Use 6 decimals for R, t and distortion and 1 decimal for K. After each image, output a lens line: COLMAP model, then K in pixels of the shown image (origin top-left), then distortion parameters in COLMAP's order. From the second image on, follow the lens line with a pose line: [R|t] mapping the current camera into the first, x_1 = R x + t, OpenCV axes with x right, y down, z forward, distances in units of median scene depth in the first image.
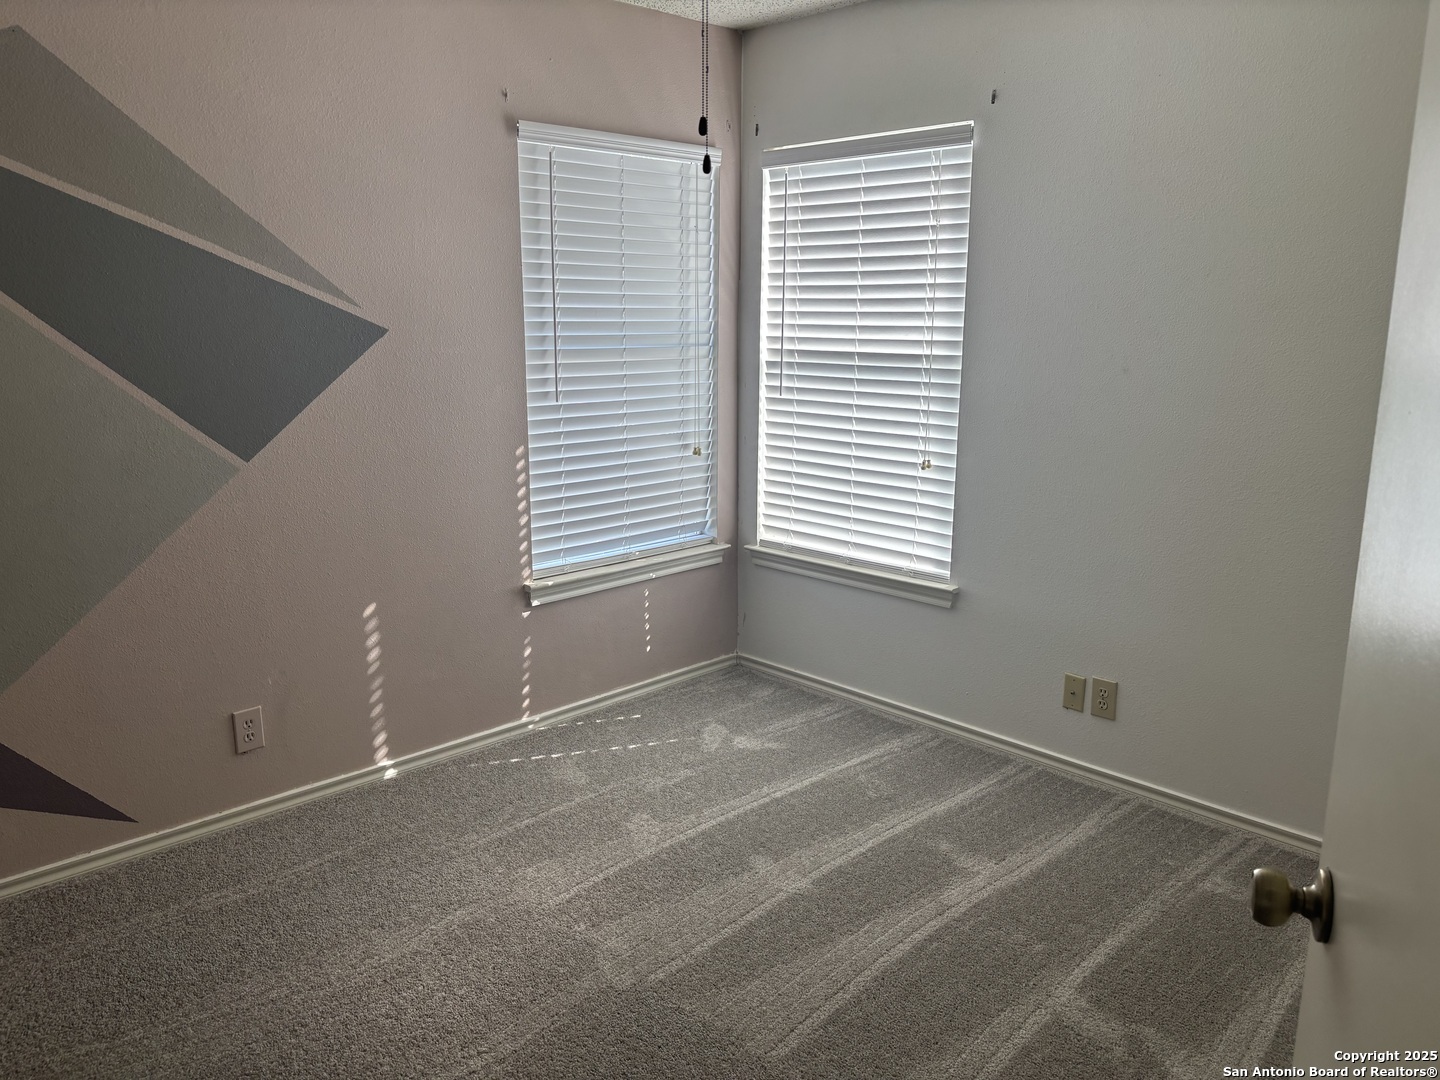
lens RADIAL K [[1090.3, 0, 721.4], [0, 1090.3, 540.0], [0, 0, 1]] dist [0.050573, -0.057171]
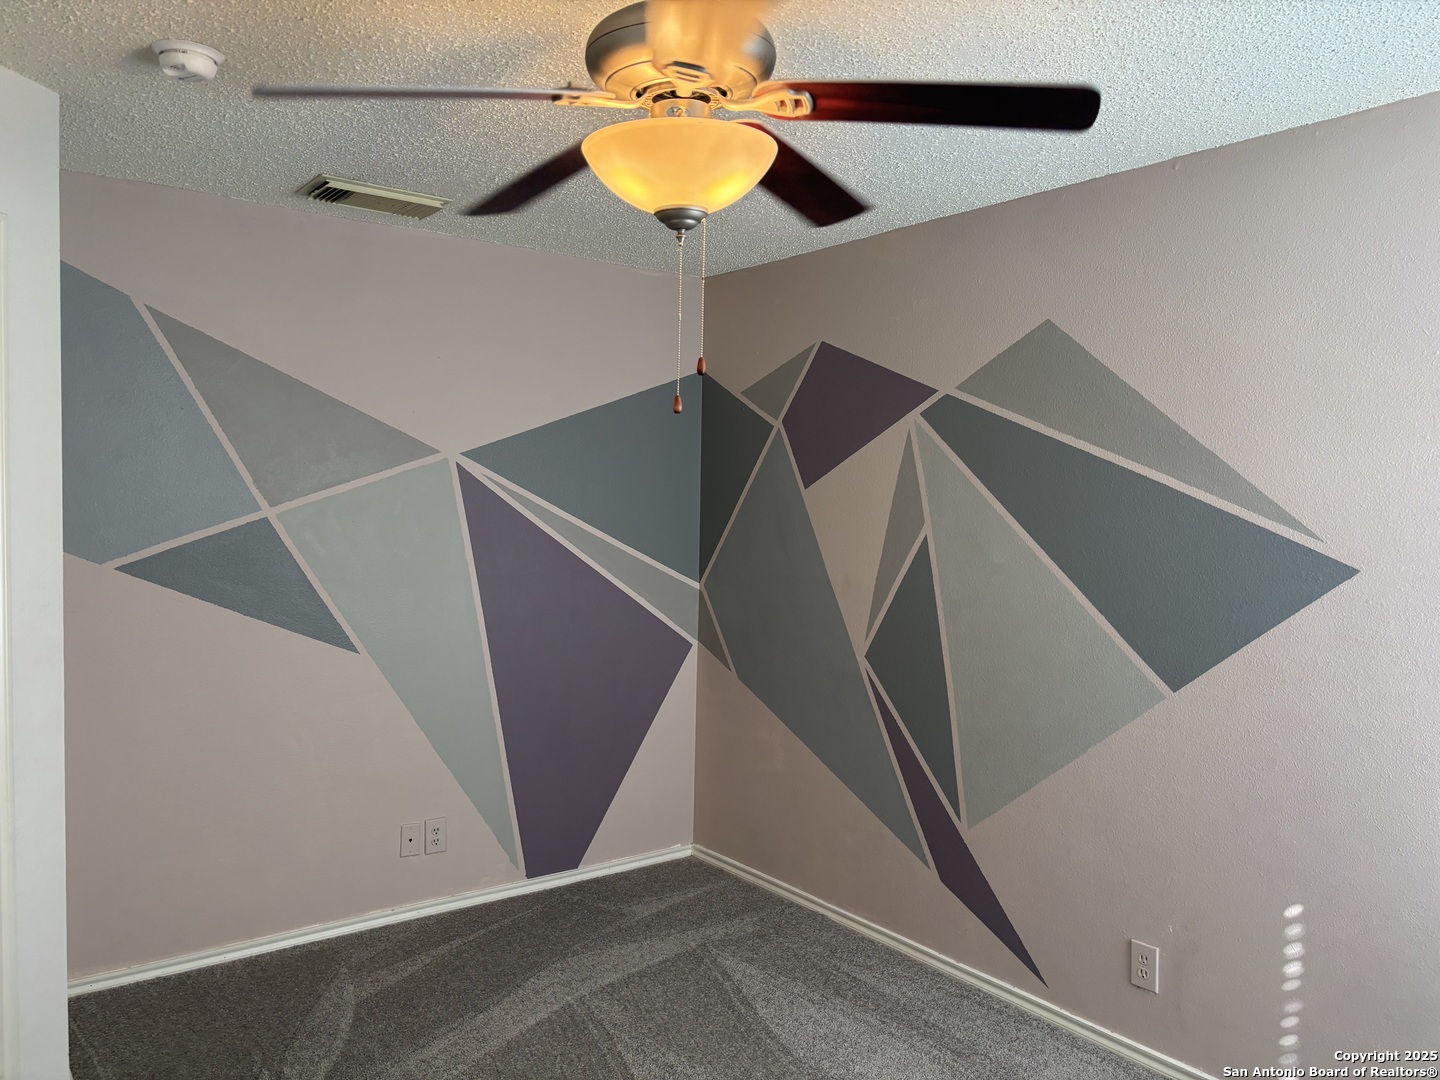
lens RADIAL K [[1090.3, 0, 729.3], [0, 1090.3, 545.6], [0, 0, 1]] dist [0.050573, -0.057171]
pose [[-0.145016, 0.035301, -0.988799, 0.552633], [-0.223157, 0.972446, 0.067445, -0.166098], [0.963935, 0.230439, -0.133142, 0.684524]]
